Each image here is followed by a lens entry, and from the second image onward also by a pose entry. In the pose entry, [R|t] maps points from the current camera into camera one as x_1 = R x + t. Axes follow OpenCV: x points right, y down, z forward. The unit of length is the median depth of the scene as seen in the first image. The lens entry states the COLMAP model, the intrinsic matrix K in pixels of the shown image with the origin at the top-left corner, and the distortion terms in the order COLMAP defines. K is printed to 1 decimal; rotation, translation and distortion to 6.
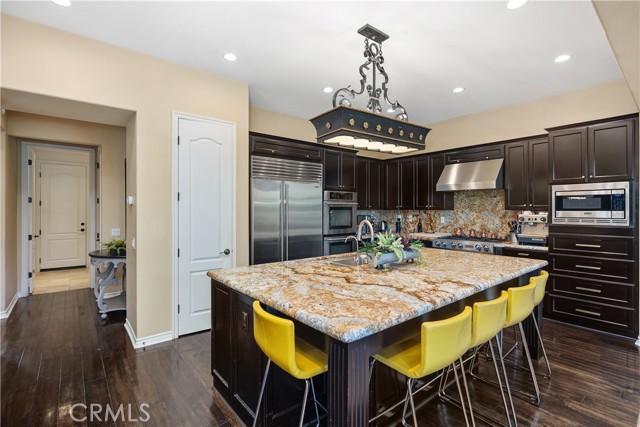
lens RADIAL K [[303.2, 0, 320.0], [0, 303.2, 213.5], [0, 0, 1]] dist [0.000415, 0.000027]
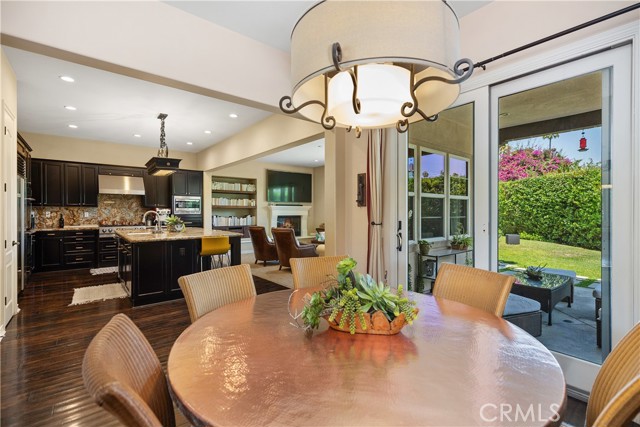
lens RADIAL K [[293.3, 0, 320.0], [0, 293.3, 213.5], [0, 0, 1]] dist [0.004526, 0.000197]
pose [[0.003240, -0.001509, 0.999994, -0.959395], [0.014406, 0.999895, 0.001462, 0.031689], [-0.999891, 0.014401, 0.003261, -0.016136]]
